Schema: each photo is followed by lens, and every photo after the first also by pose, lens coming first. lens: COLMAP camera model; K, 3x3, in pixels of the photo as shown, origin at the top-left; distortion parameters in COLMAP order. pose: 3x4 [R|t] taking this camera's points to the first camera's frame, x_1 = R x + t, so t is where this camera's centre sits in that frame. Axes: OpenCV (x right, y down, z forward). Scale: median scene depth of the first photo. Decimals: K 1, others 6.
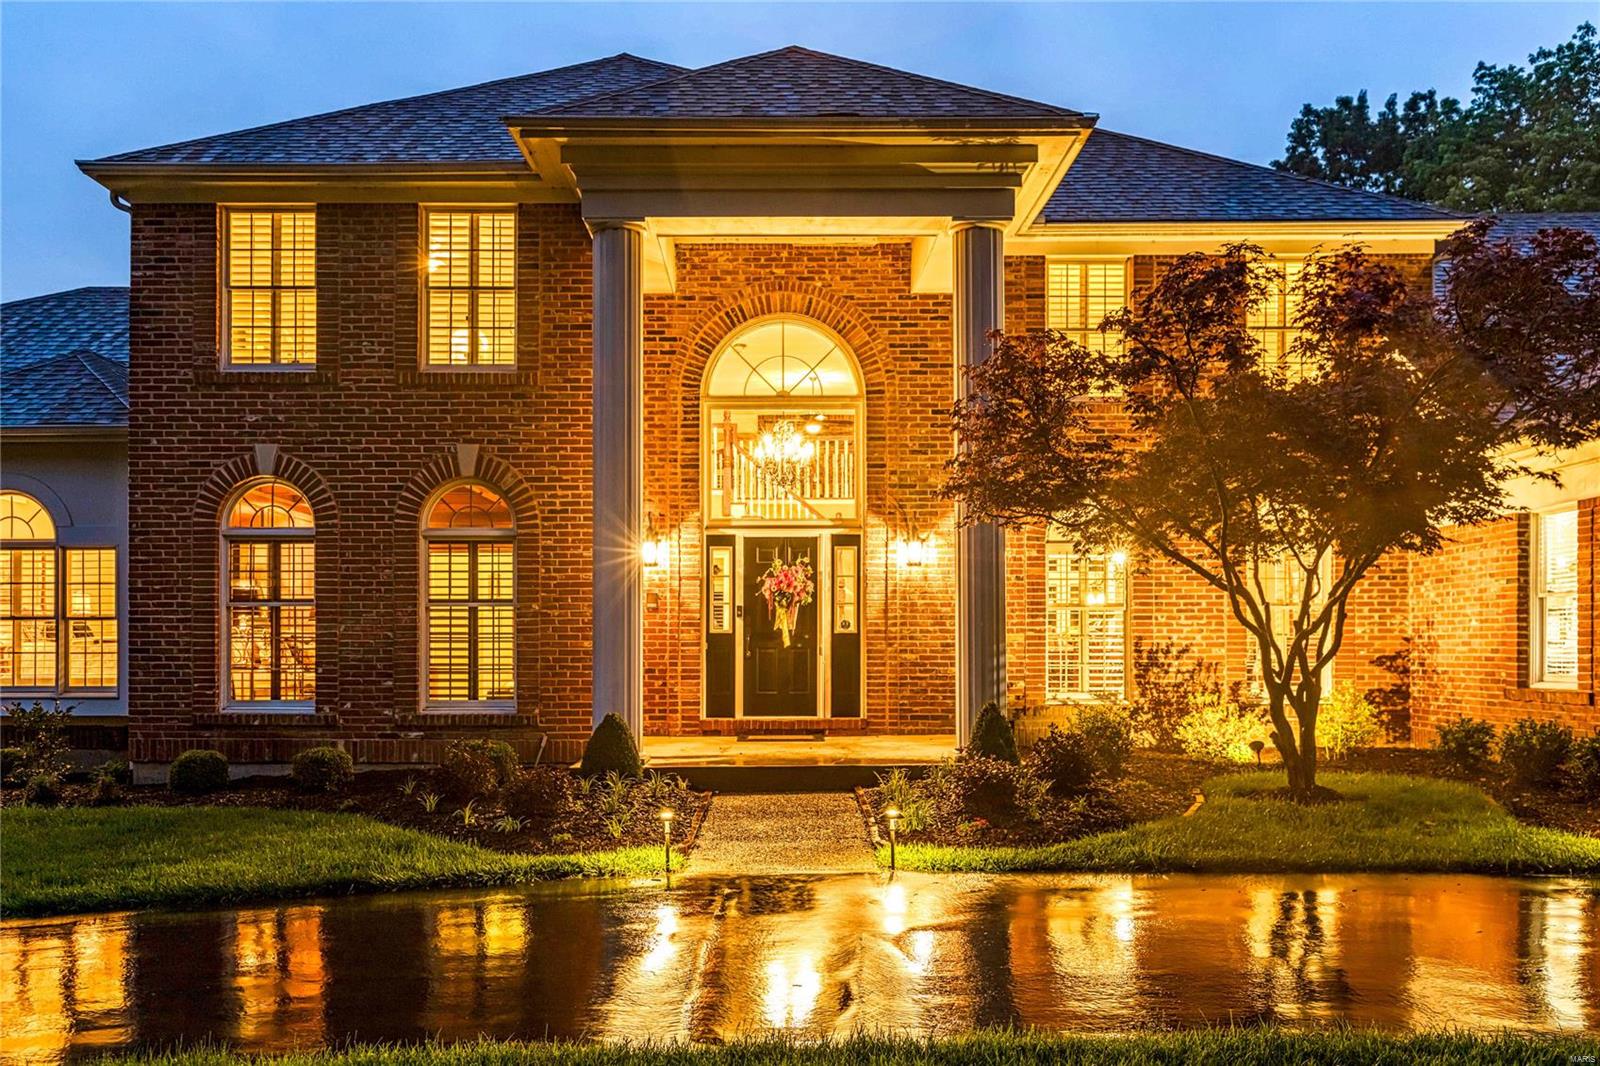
lens RADIAL K [[1379.0, 0, 800.0], [0, 1379.0, 533.0], [0, 0, 1]] dist [-0.001892, -0.004342]
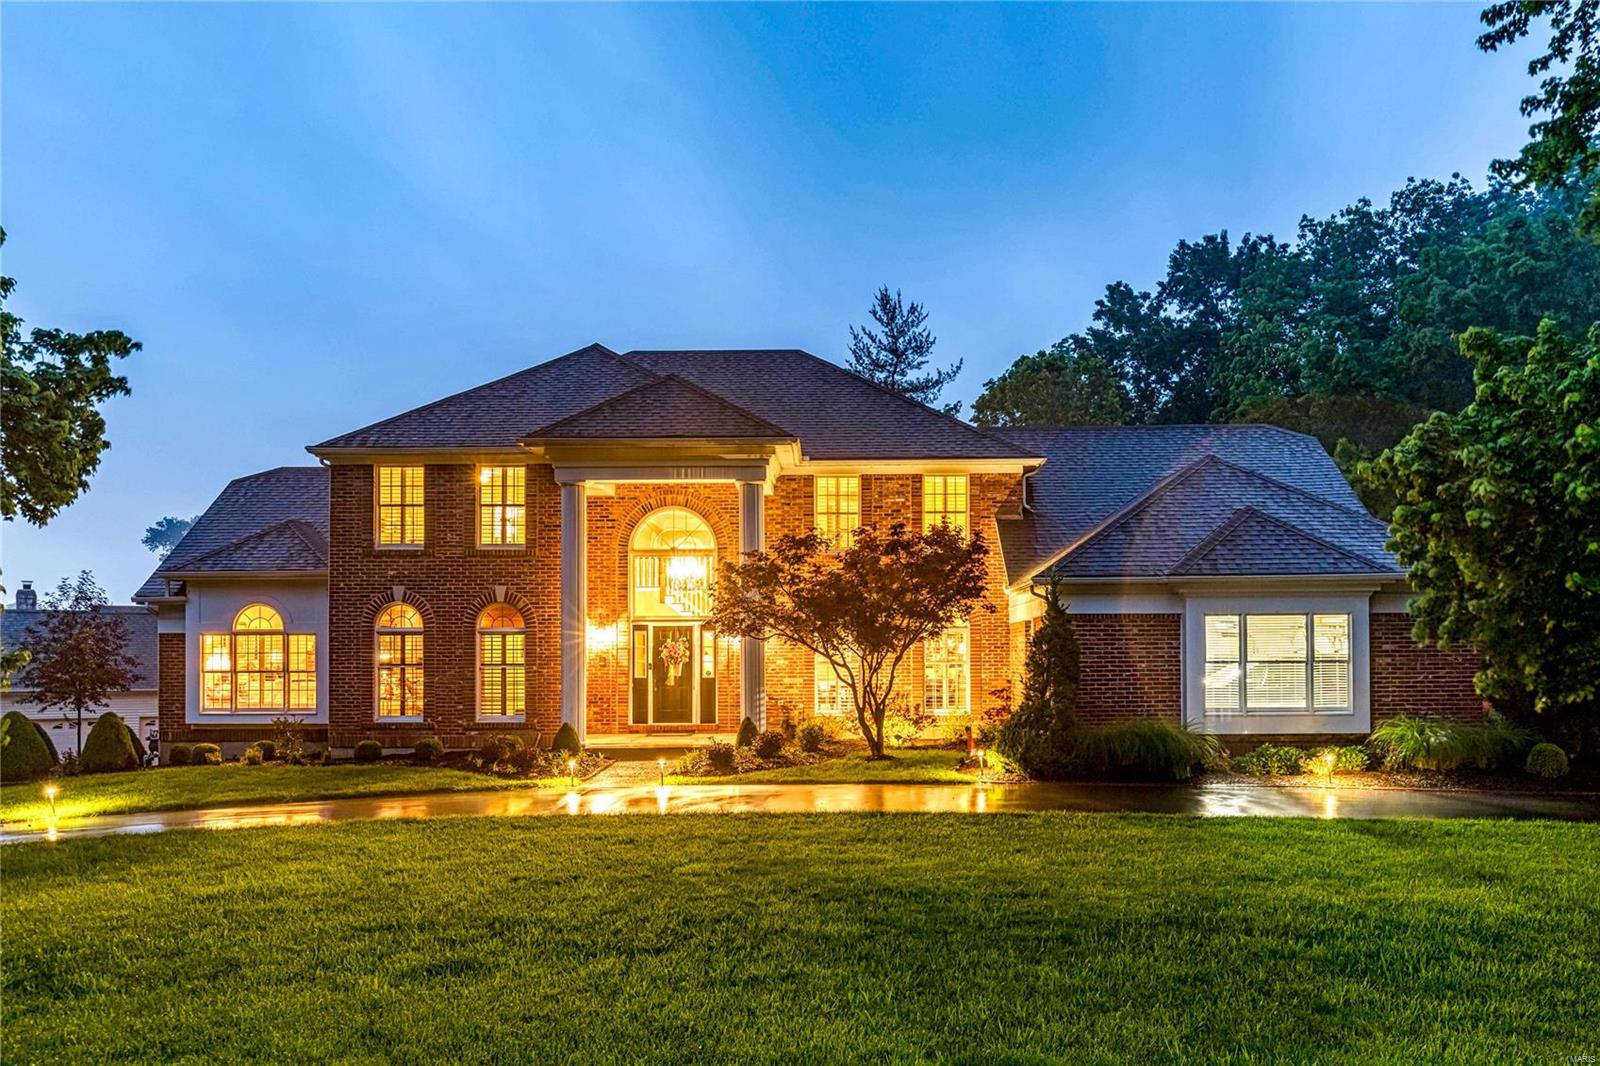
lens RADIAL K [[1153.2, 0, 801.6], [0, 1153.2, 557.0], [0, 0, 1]] dist [0.000441, -0.002960]
pose [[0.999991, -0.002384, -0.003380, 0.187006], [0.002350, 0.999947, -0.009995, -0.083934], [0.003404, 0.009986, 0.999944, -0.622026]]
